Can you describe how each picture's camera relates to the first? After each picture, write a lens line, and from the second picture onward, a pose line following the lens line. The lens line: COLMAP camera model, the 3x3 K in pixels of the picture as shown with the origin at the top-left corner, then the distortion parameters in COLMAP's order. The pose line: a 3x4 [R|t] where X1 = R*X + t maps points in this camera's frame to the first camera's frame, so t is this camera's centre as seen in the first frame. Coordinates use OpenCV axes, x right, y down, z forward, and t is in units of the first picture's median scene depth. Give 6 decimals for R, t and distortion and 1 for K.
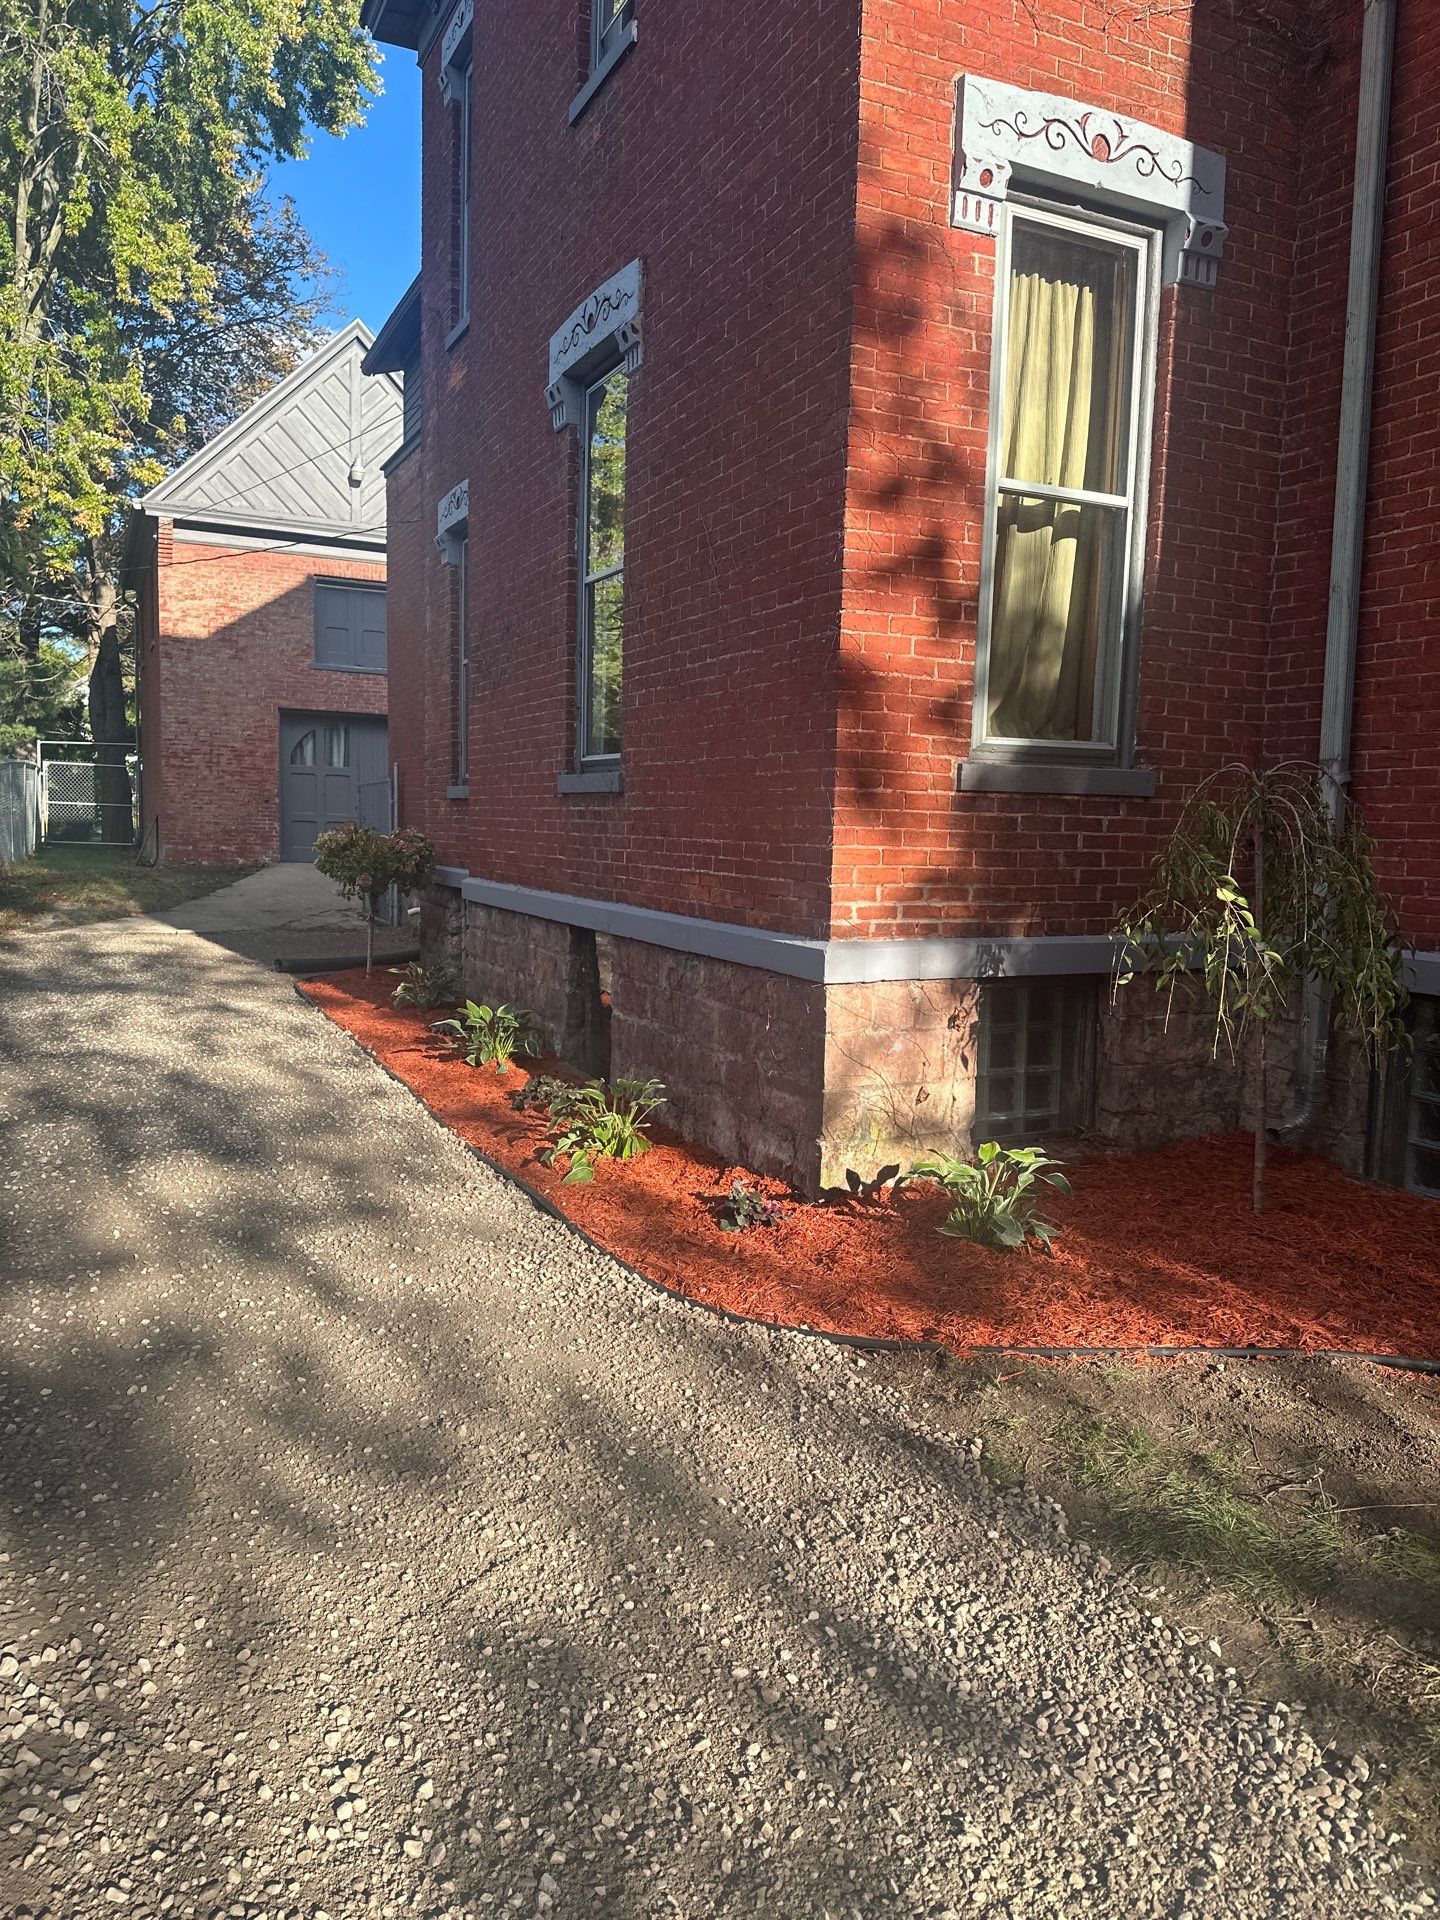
lens RADIAL K [[1320.0, 0, 733.7], [0, 1320.0, 951.8], [0, 0, 1]] dist [0.164560, -0.291730]
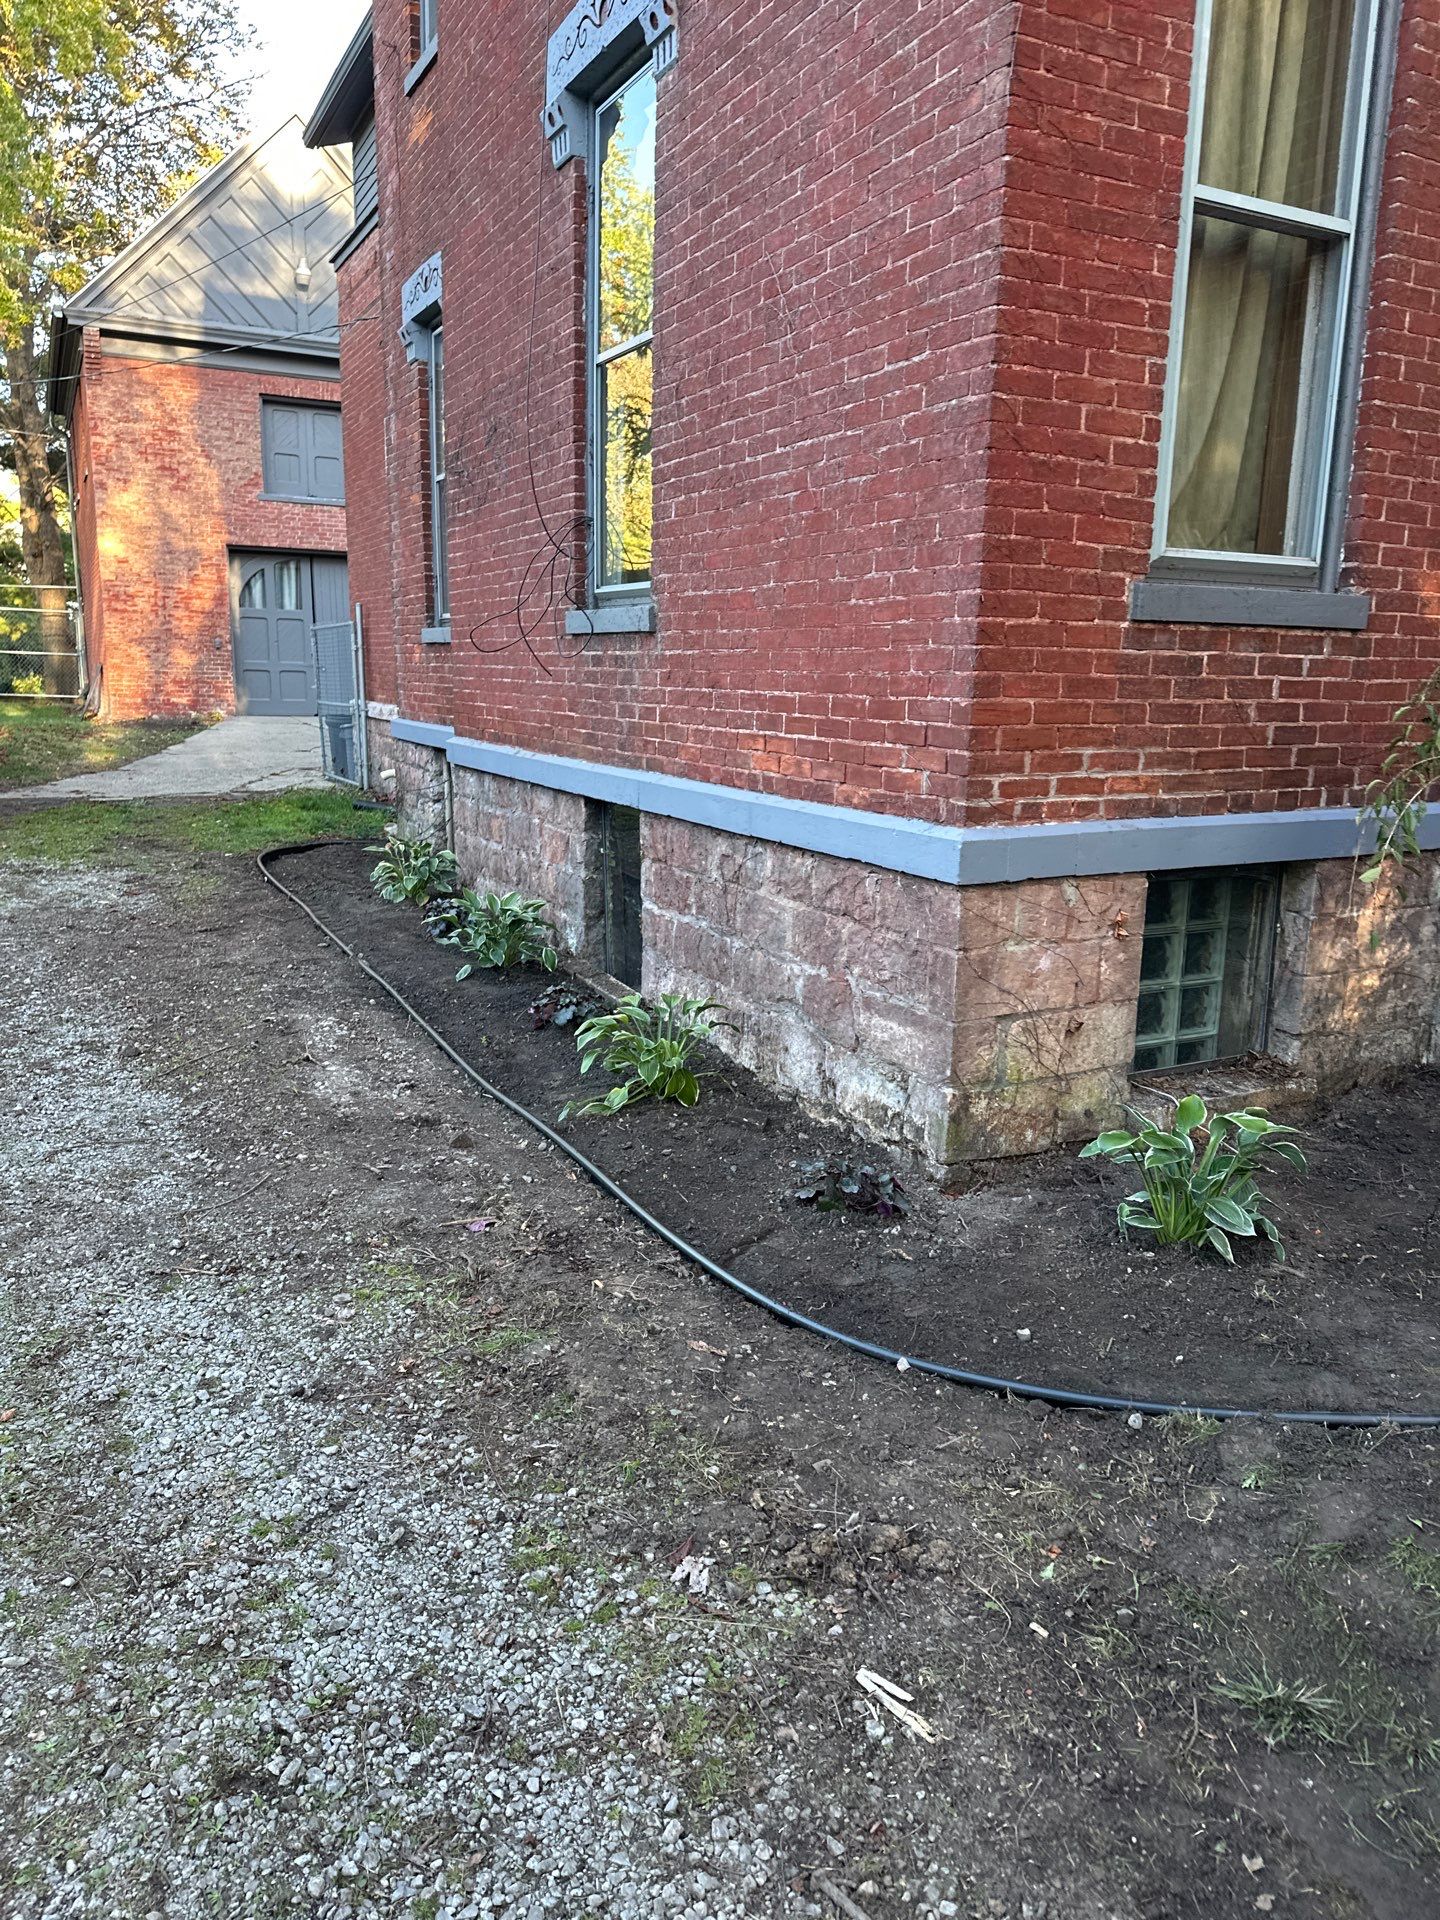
lens RADIAL K [[1331.8, 0, 720.0], [0, 1331.8, 960.0], [0, 0, 1]] dist [0.098055, -0.147739]
pose [[0.999879, -0.011211, 0.010800, -0.052419], [0.009865, 0.993028, 0.117466, -0.017039], [-0.012042, -0.117345, 0.993018, 0.165106]]
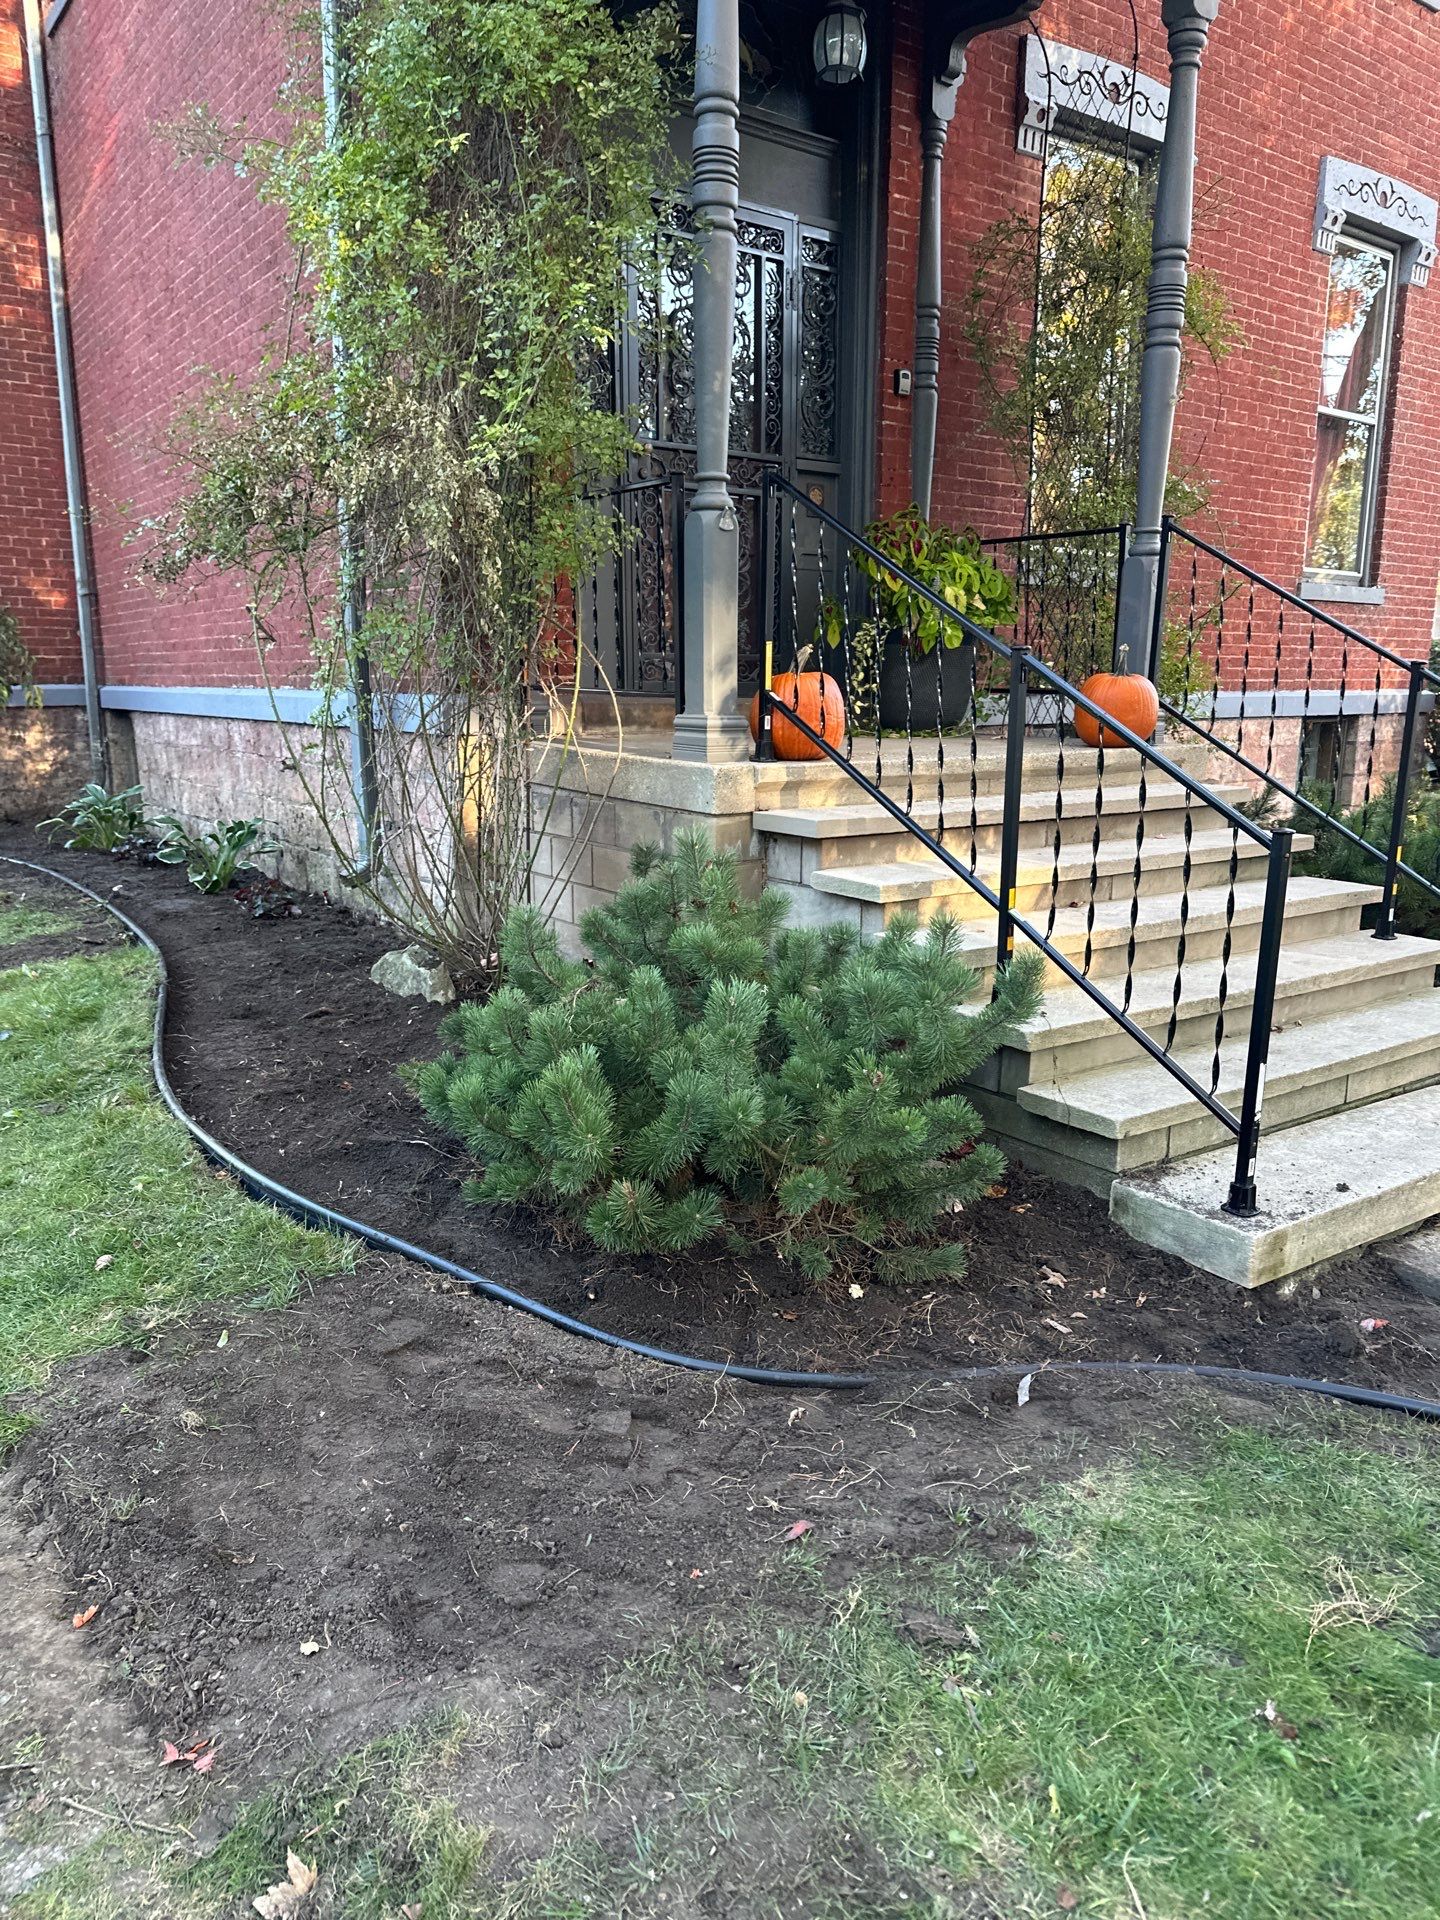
lens RADIAL K [[1361.5, 0, 700.8], [0, 1361.5, 961.7], [0, 0, 1]] dist [0.015131, -0.006856]
pose [[0.984354, -0.058184, 0.166320, 0.692210], [0.040029, 0.993070, 0.110501, 0.143922], [-0.171597, -0.102115, 0.979861, -0.721696]]
